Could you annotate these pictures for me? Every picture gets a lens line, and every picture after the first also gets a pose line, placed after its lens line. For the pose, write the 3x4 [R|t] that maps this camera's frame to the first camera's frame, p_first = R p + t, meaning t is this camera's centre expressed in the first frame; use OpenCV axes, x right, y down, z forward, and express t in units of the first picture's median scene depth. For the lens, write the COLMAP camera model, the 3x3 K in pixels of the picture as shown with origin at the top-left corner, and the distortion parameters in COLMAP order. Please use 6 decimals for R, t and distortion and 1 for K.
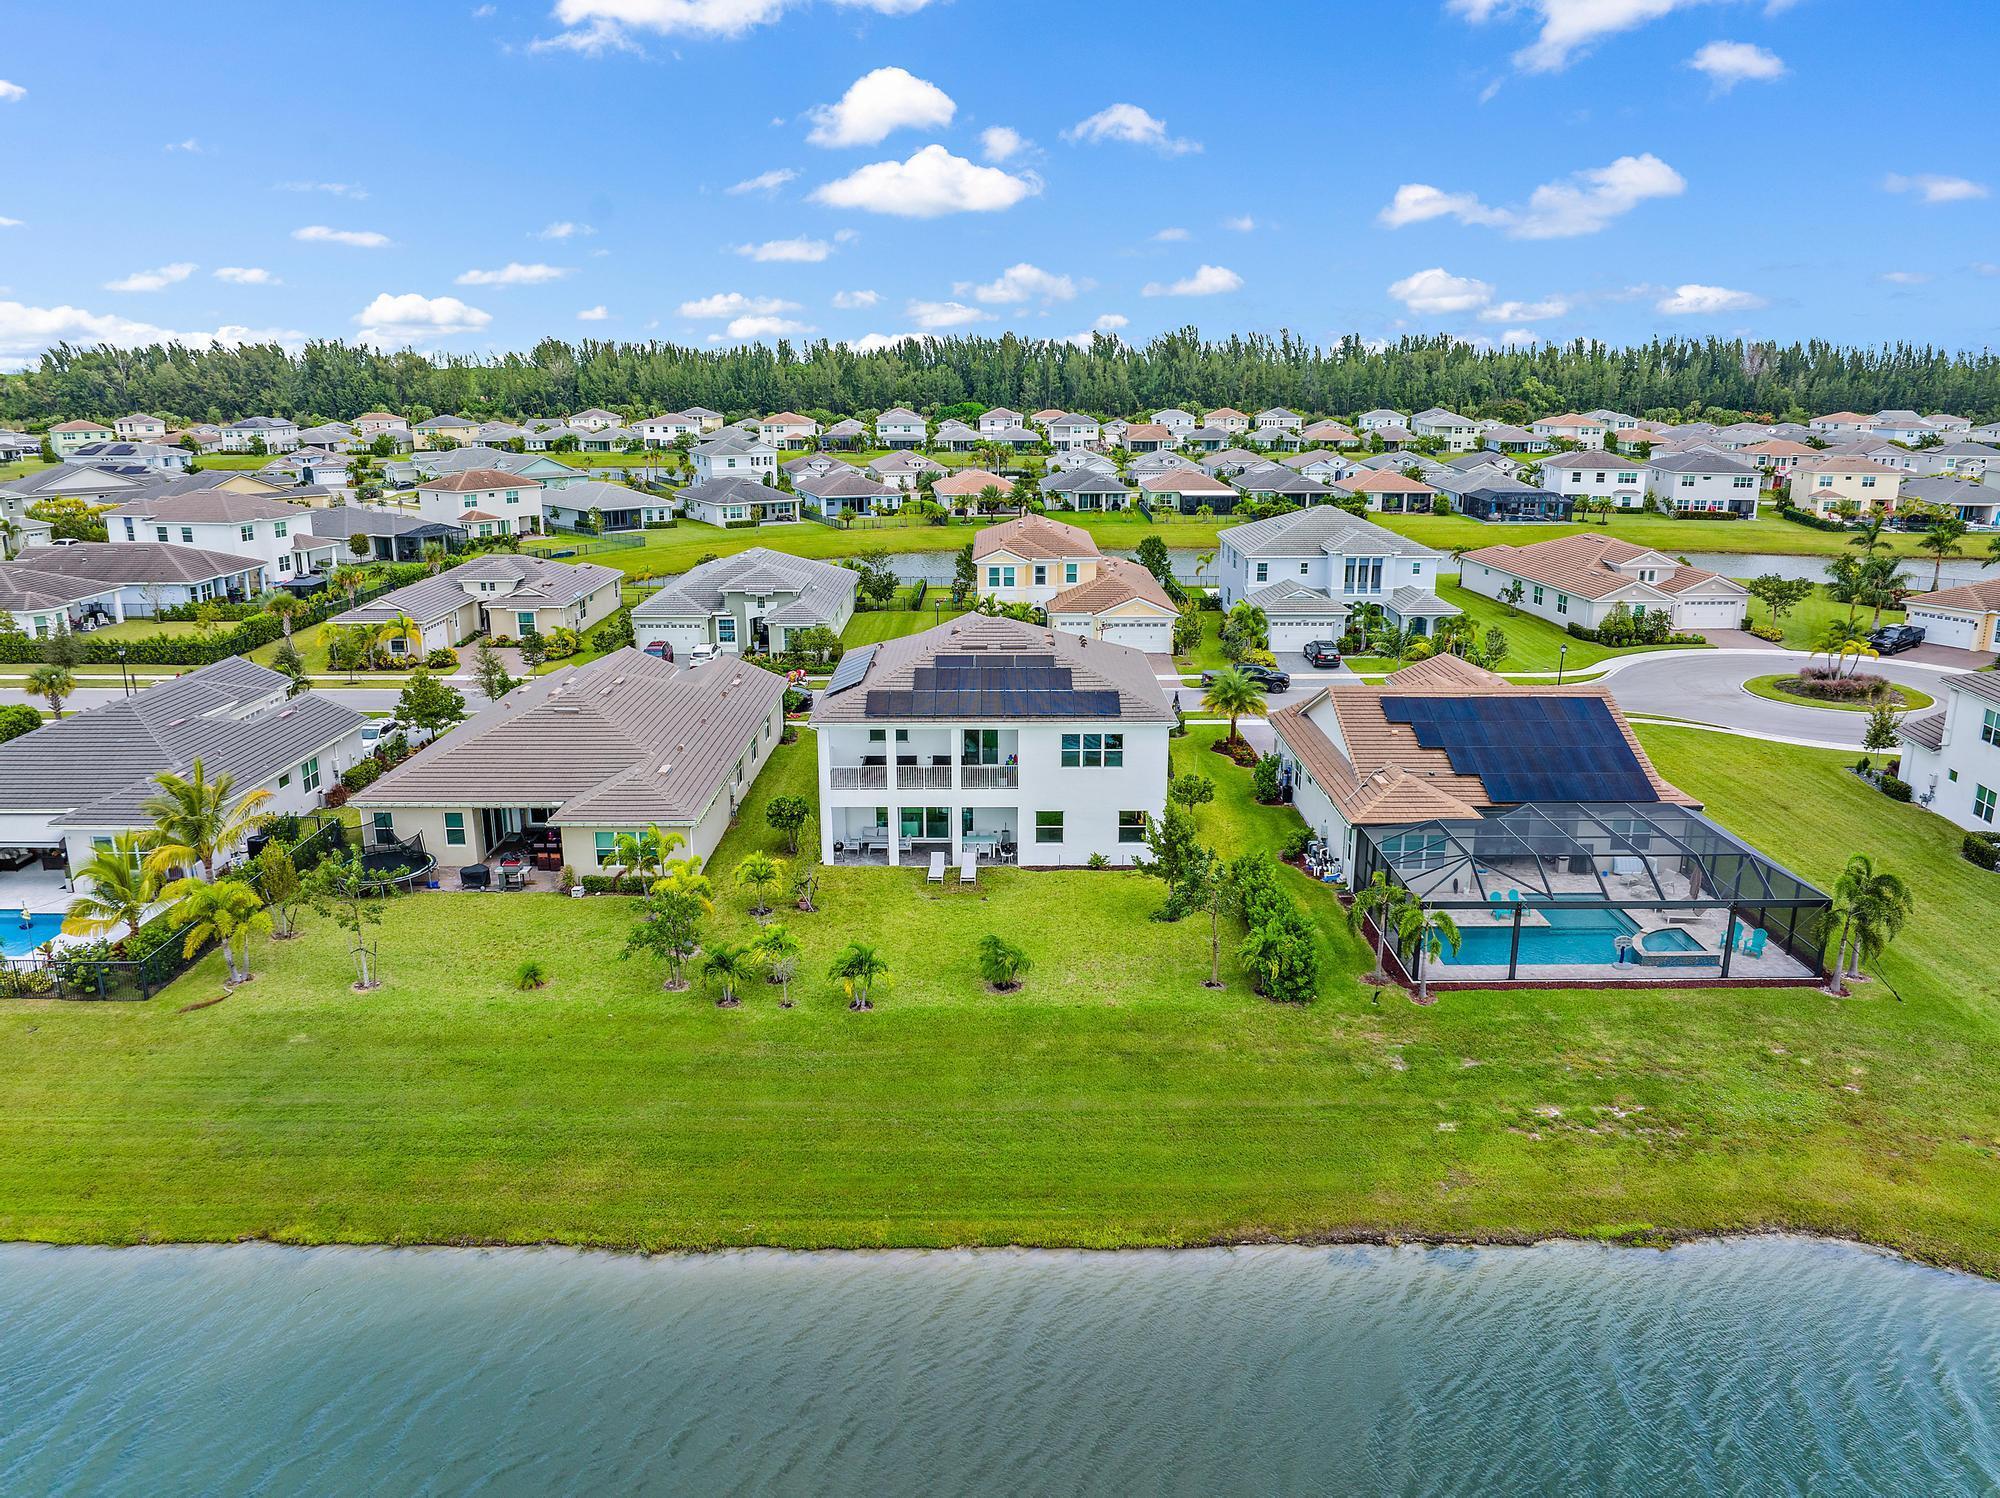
lens RADIAL K [[1377.2, 0, 1039.4], [0, 1377.2, 747.6], [0, 0, 1]] dist [-0.043141, 0.004909]
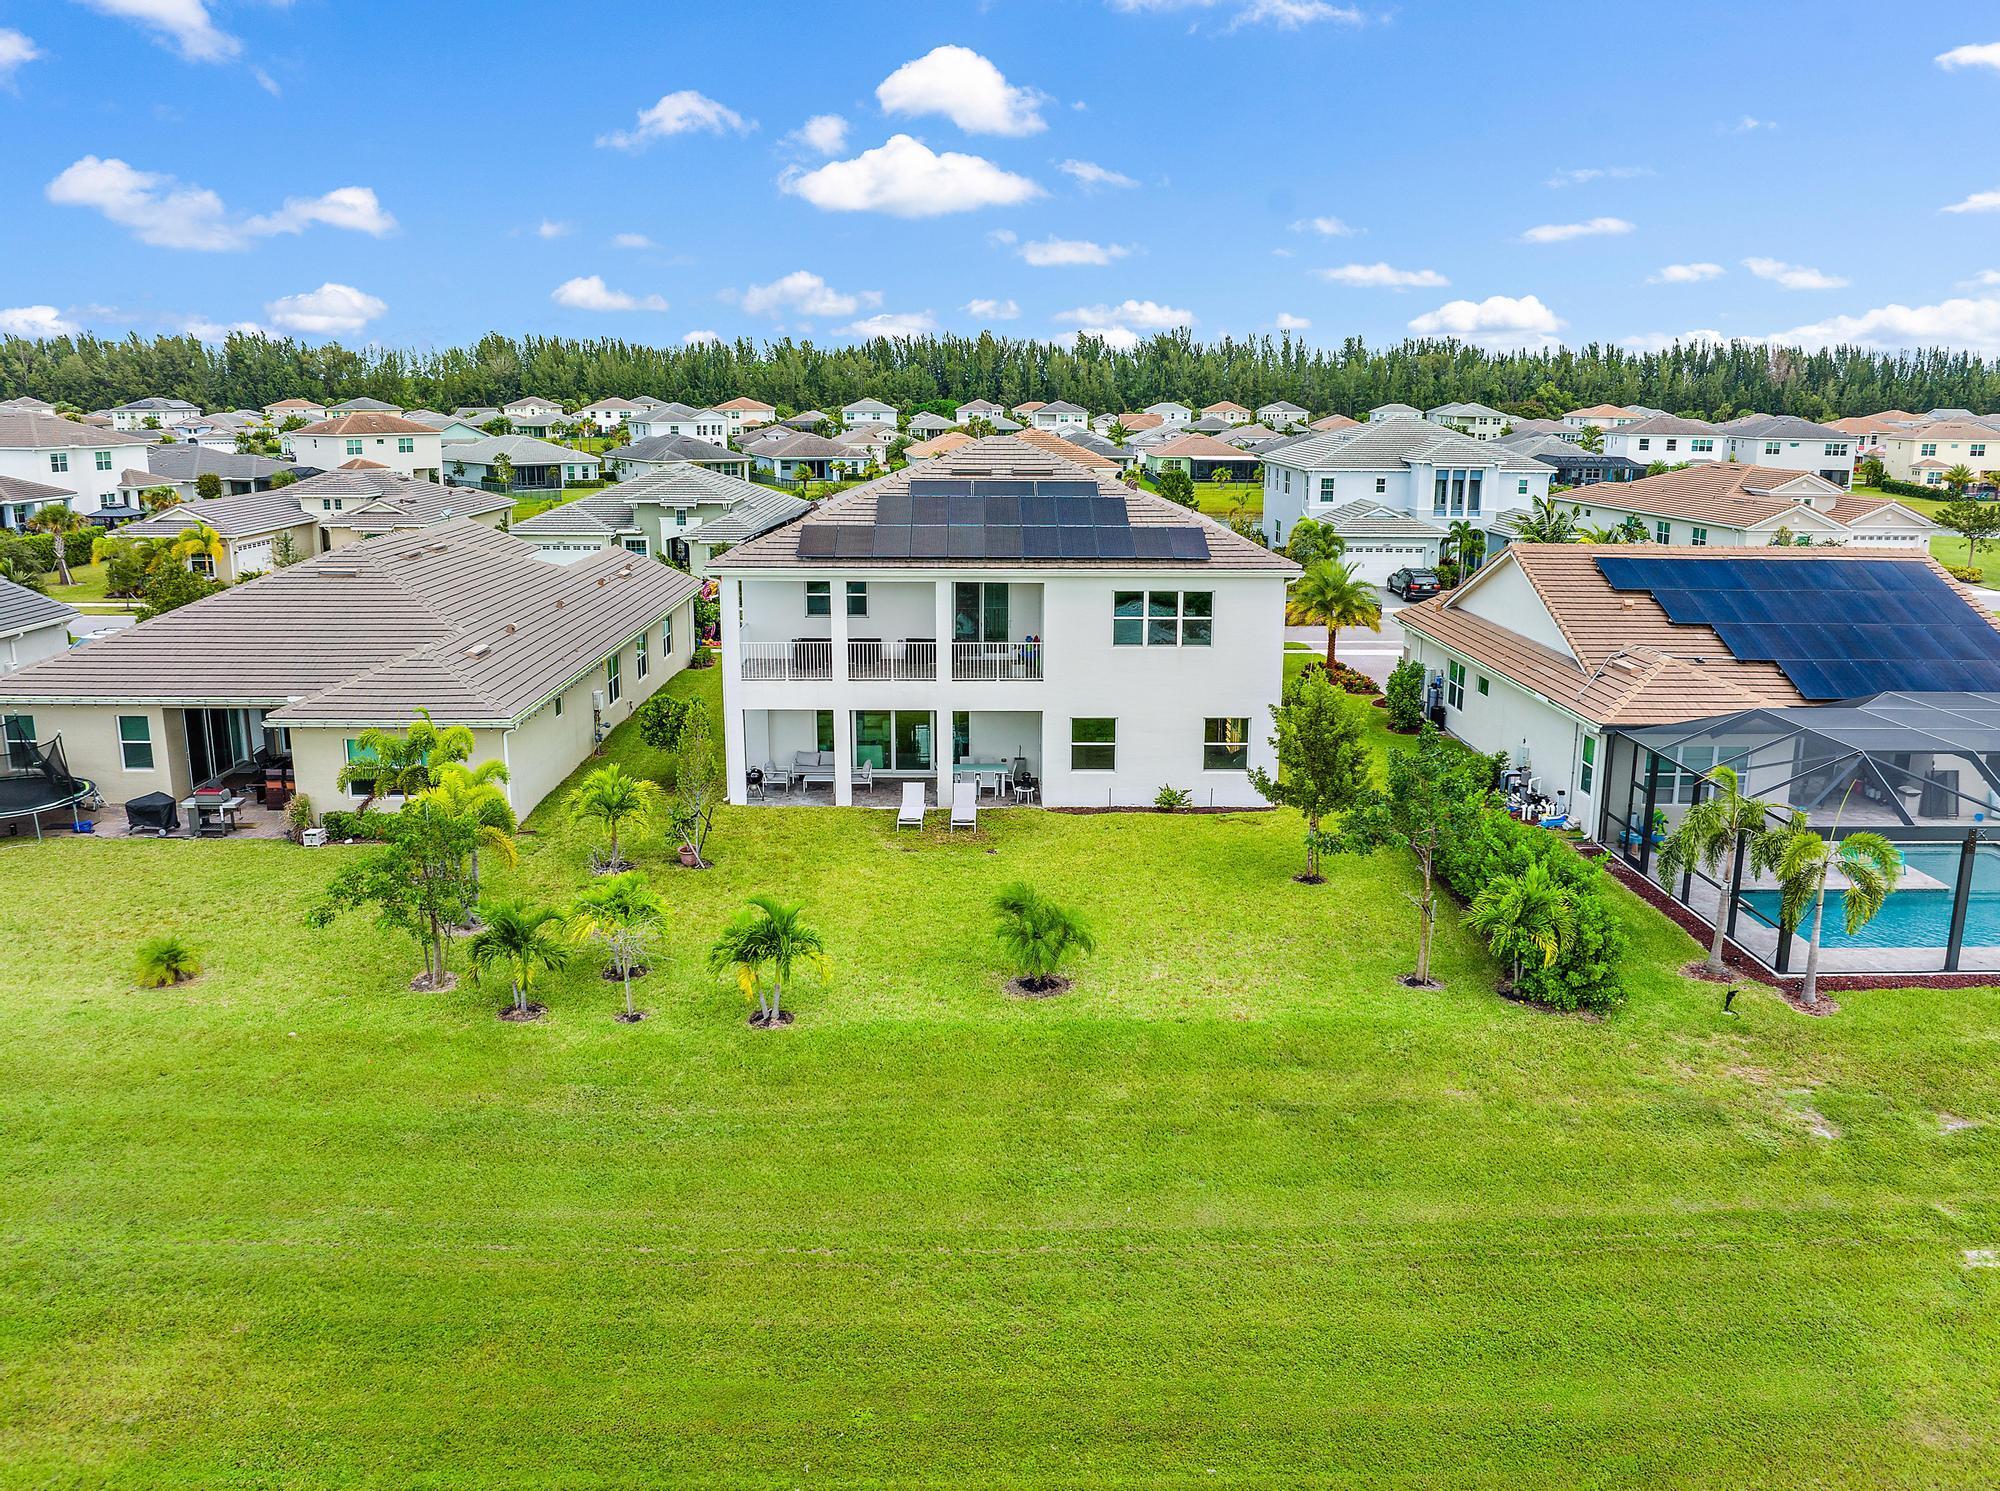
lens RADIAL K [[1420.5, 0, 1000.0], [0, 1420.5, 745.5], [0, 0, 1]] dist [-0.056199, 0.020533]
pose [[0.999948, -0.002183, -0.009927, -0.028968], [0.001827, 0.999360, -0.035738, 0.082300], [0.009998, 0.035718, 0.999312, 0.364089]]
